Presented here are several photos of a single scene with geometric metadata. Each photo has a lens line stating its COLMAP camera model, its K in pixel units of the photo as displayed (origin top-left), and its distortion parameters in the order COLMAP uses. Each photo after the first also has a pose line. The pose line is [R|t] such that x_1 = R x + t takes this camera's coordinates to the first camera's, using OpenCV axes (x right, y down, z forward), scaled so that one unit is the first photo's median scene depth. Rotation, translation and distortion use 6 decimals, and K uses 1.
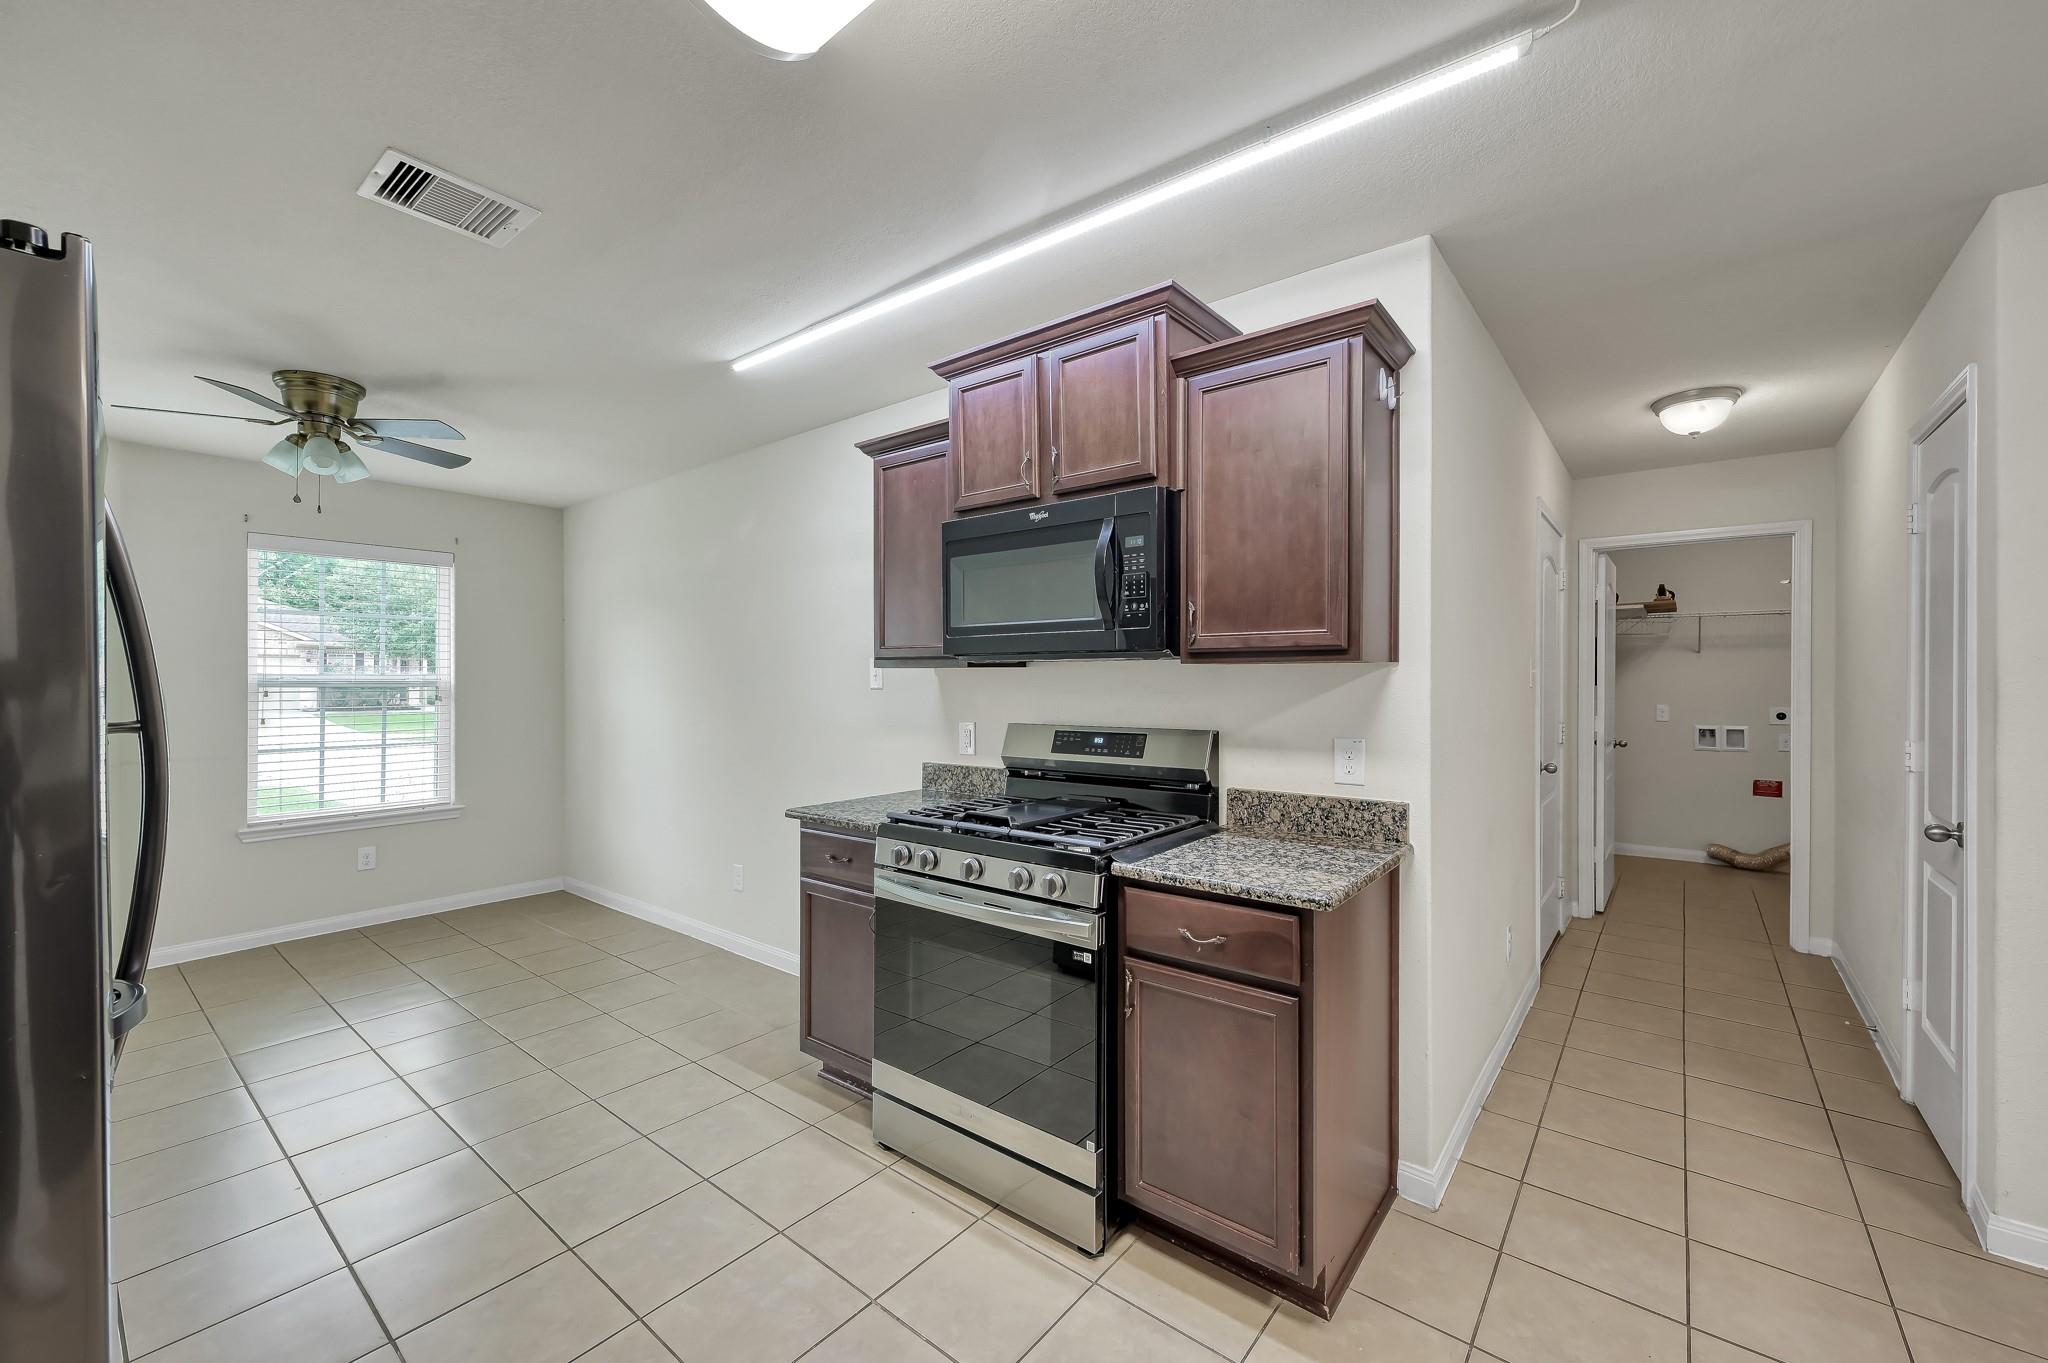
lens RADIAL K [[799.0, 0, 1024.7], [0, 799.0, 678.3], [0, 0, 1]] dist [-0.000444, -0.000083]
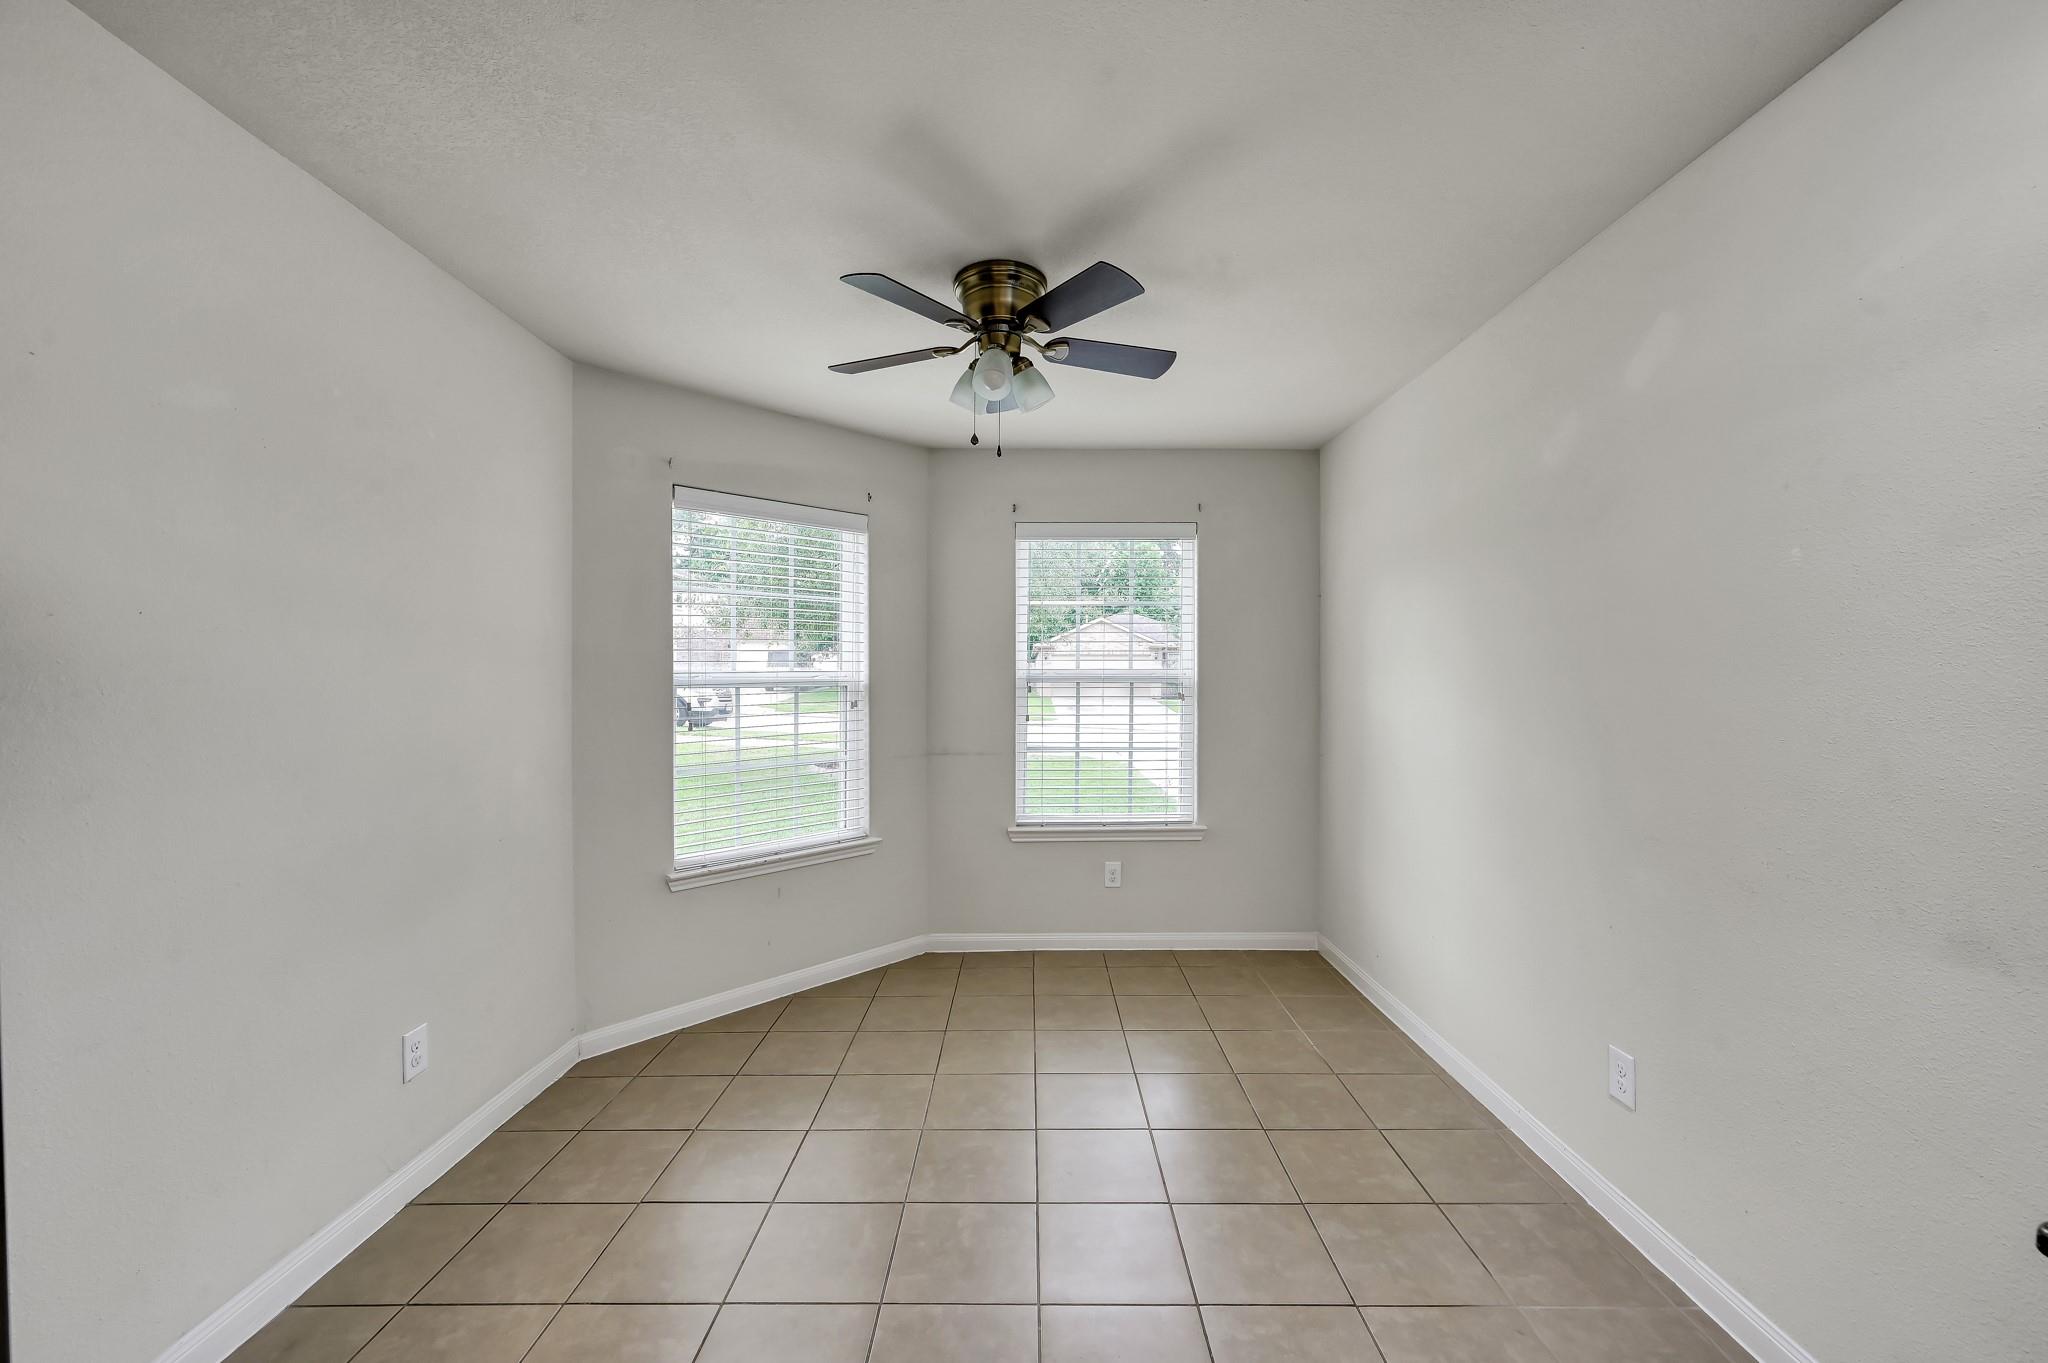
lens RADIAL K [[827.4, 0, 1026.3], [0, 827.4, 689.7], [0, 0, 1]] dist [0.056860, -0.000028]
pose [[0.624019, 0.018697, -0.781186, -0.307854], [-0.005142, 0.999790, 0.019821, -0.000472], [0.781392, -0.008352, 0.623984, 0.664485]]
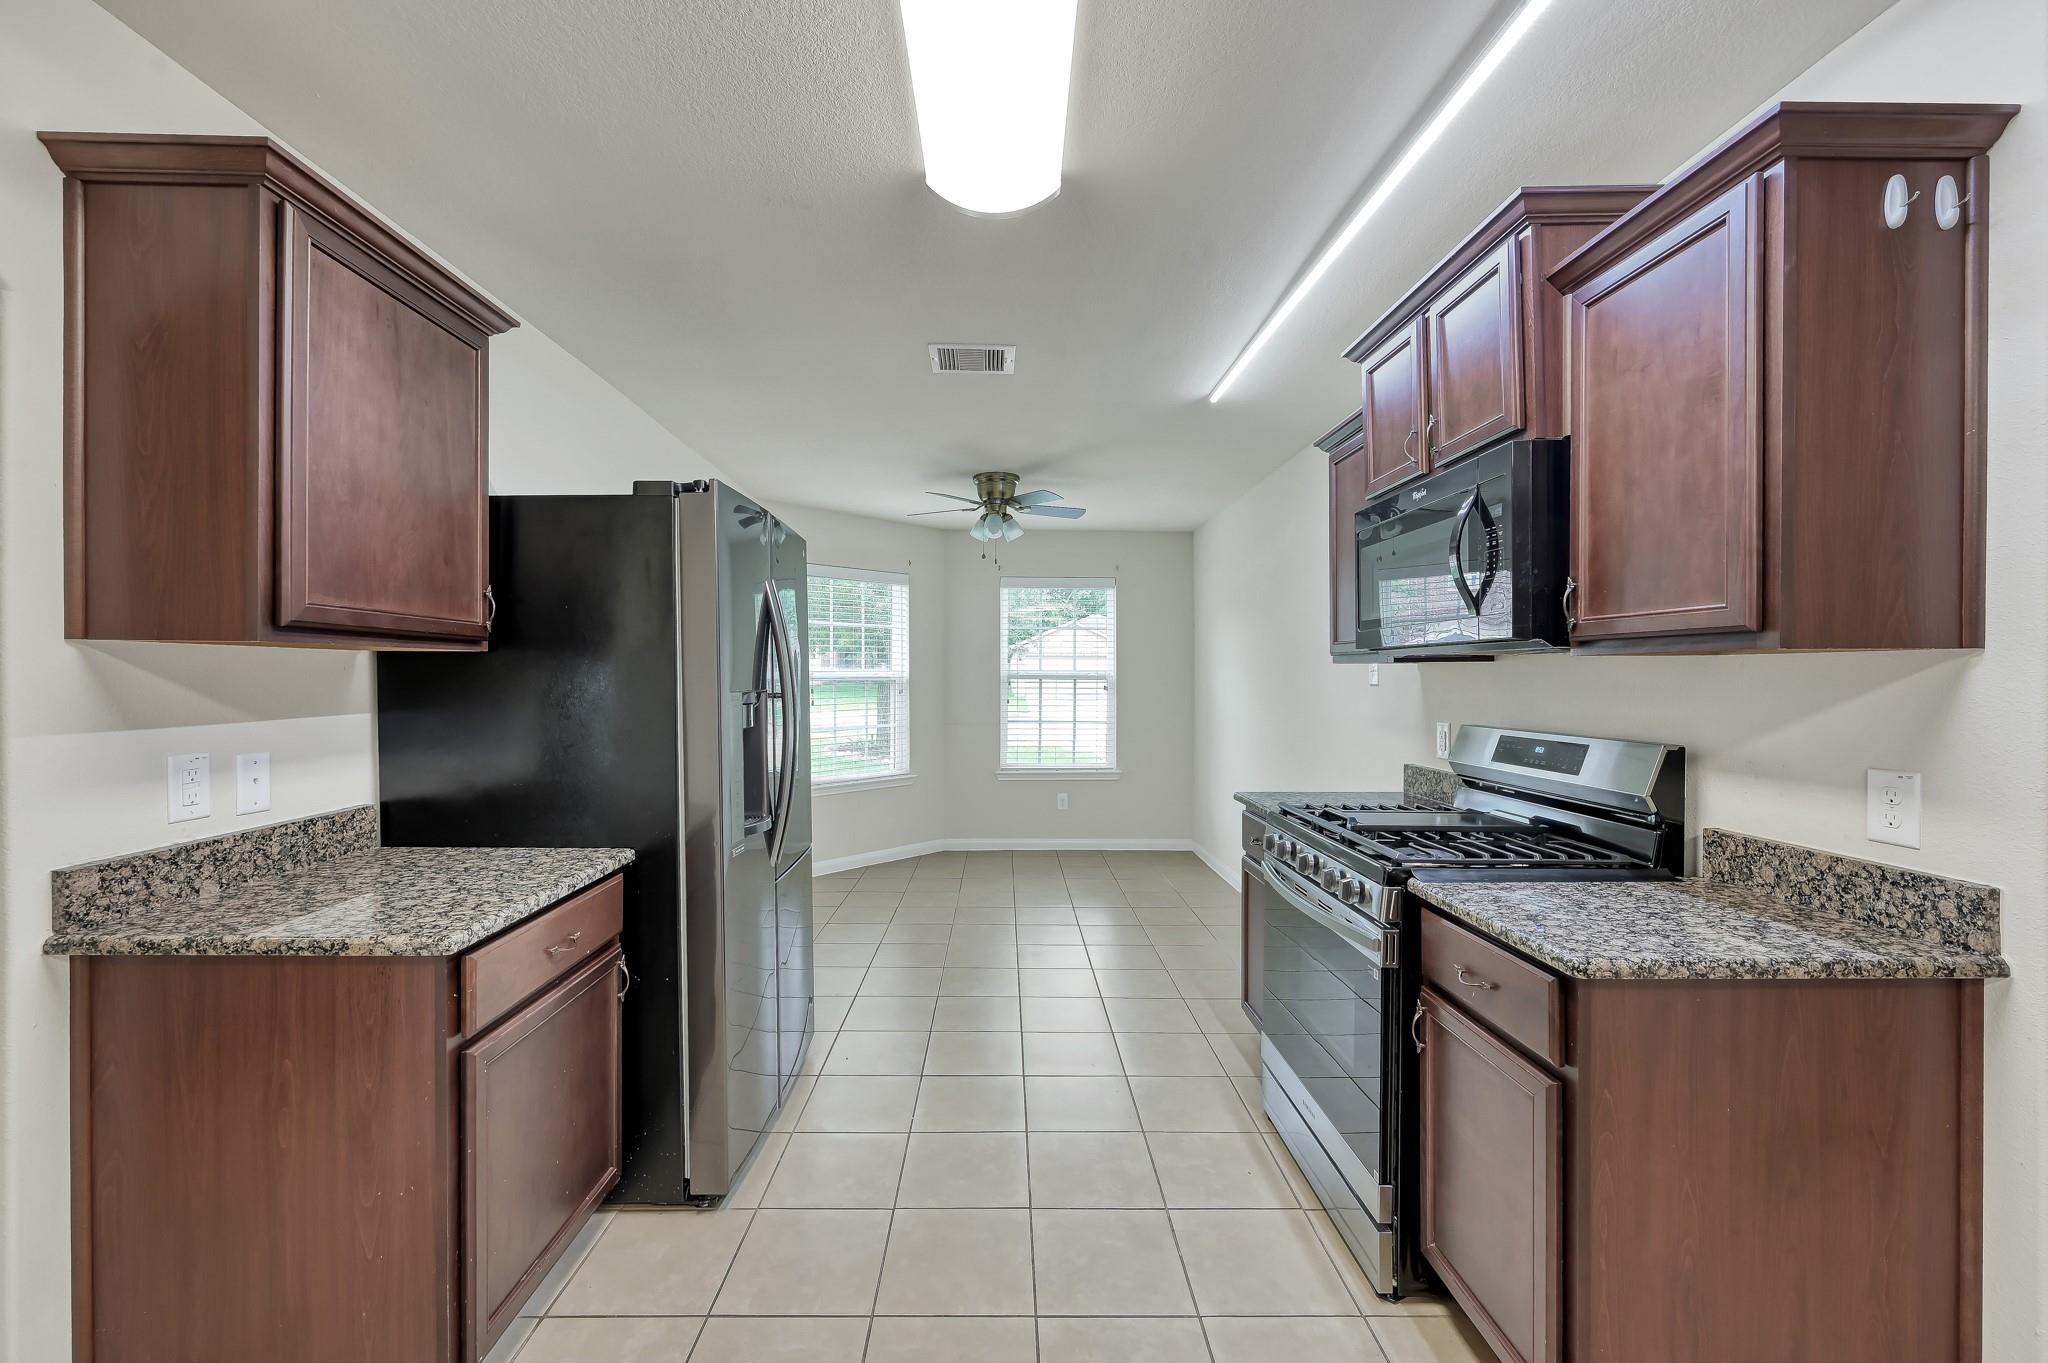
lens RADIAL K [[806.9, 0, 1024.0], [0, 806.9, 681.5], [0, 0, 1]] dist [-0.000637, -0.000129]
pose [[0.645402, 0.010931, -0.763765, 0.414133], [-0.005138, 0.999937, 0.009970, 0.002035], [0.763826, -0.002510, 0.645417, 0.064441]]
